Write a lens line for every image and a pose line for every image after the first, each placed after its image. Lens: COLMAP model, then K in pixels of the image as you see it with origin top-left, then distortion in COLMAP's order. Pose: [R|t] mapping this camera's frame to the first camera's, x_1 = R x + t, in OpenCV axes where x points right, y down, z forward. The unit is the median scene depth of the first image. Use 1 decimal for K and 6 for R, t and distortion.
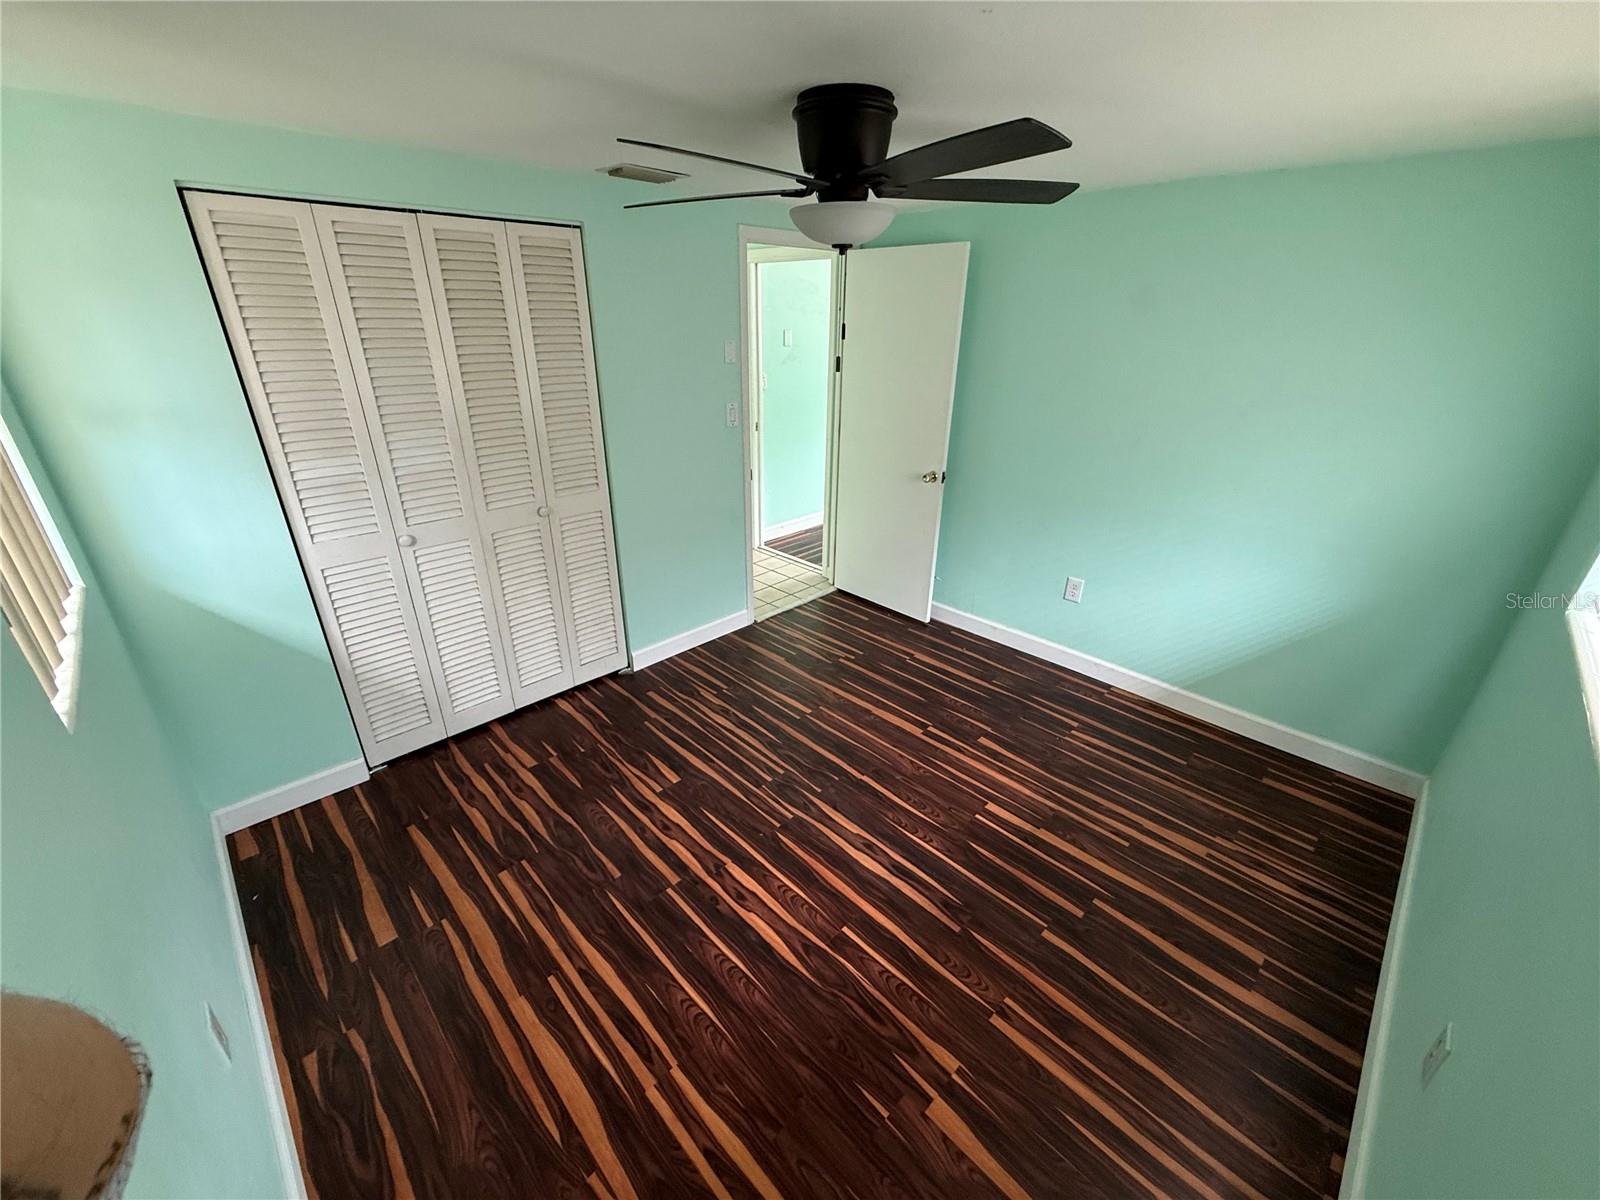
lens RADIAL K [[640.9, 0, 794.8], [0, 640.9, 599.8], [0, 0, 1]] dist [0.000402, -0.000010]
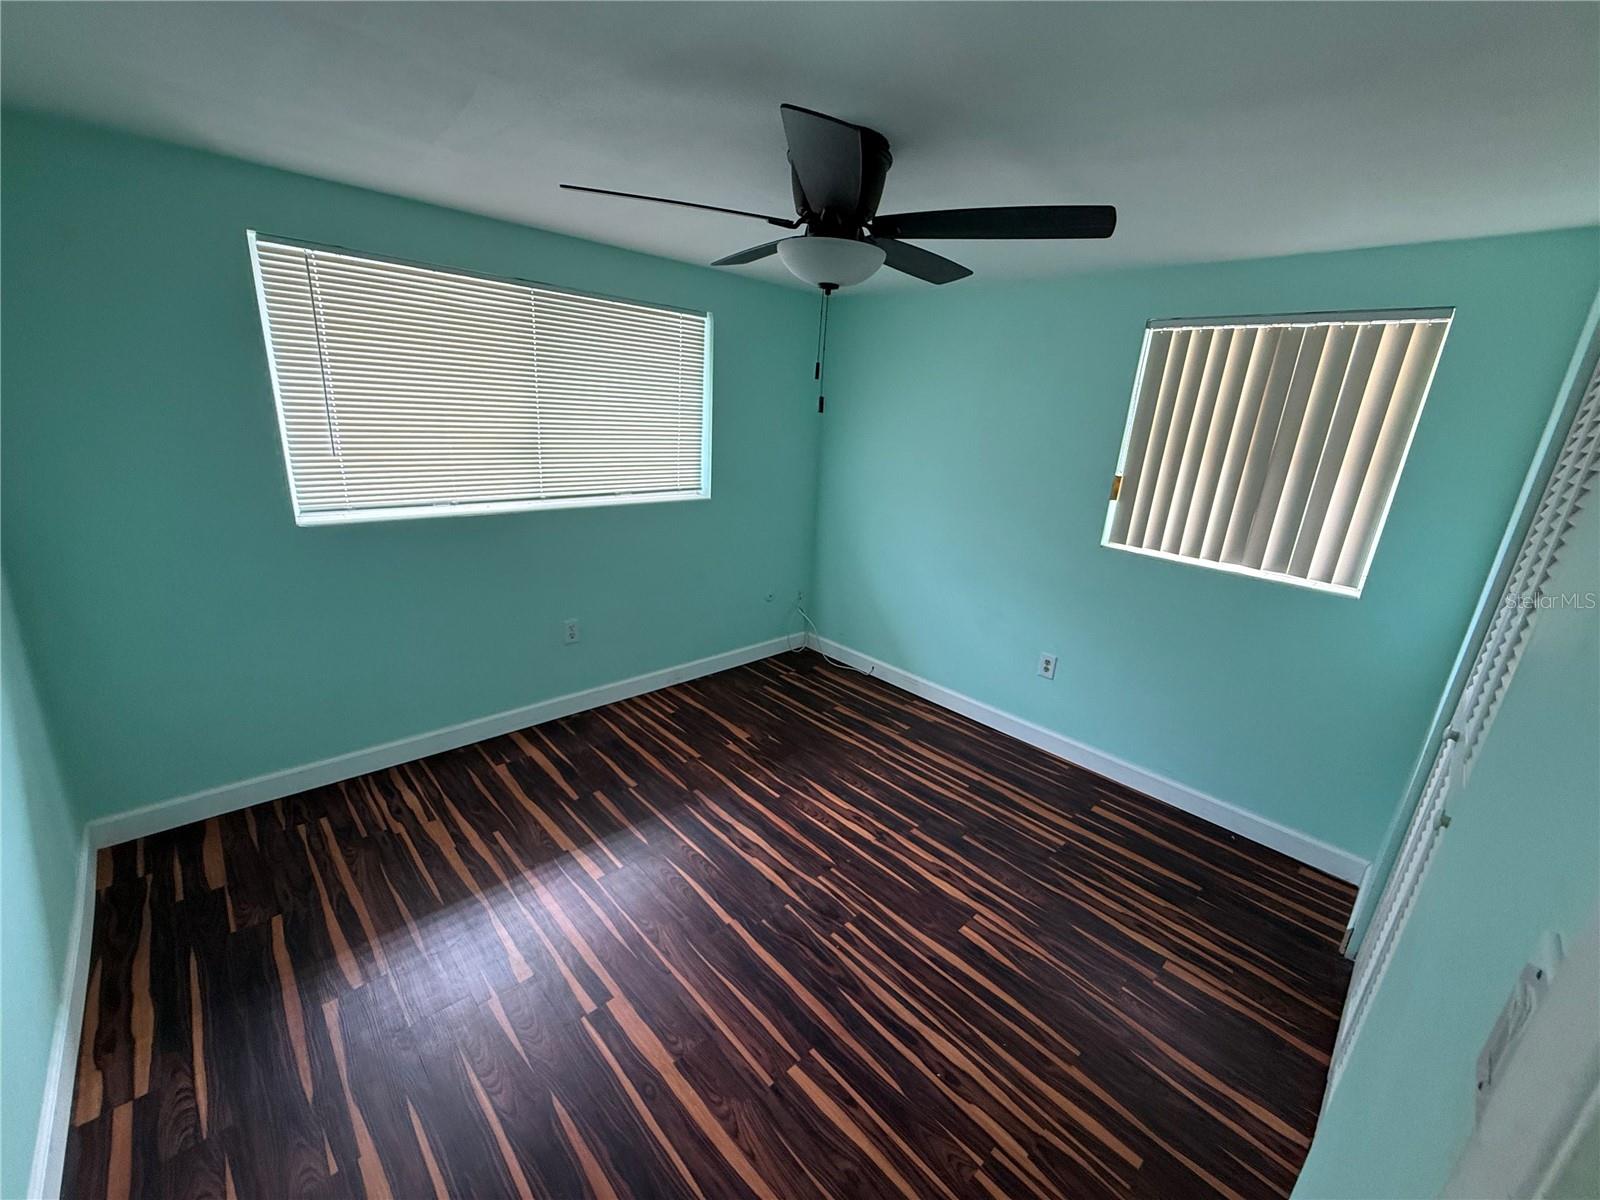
lens RADIAL K [[640.9, 0, 794.8], [0, 640.9, 599.8], [0, 0, 1]] dist [0.000402, -0.000010]
pose [[-0.997187, -0.074598, -0.007244, 0.072414], [-0.060756, 0.747972, 0.660944, -0.621182], [-0.043886, 0.659525, -0.750400, 1.521822]]
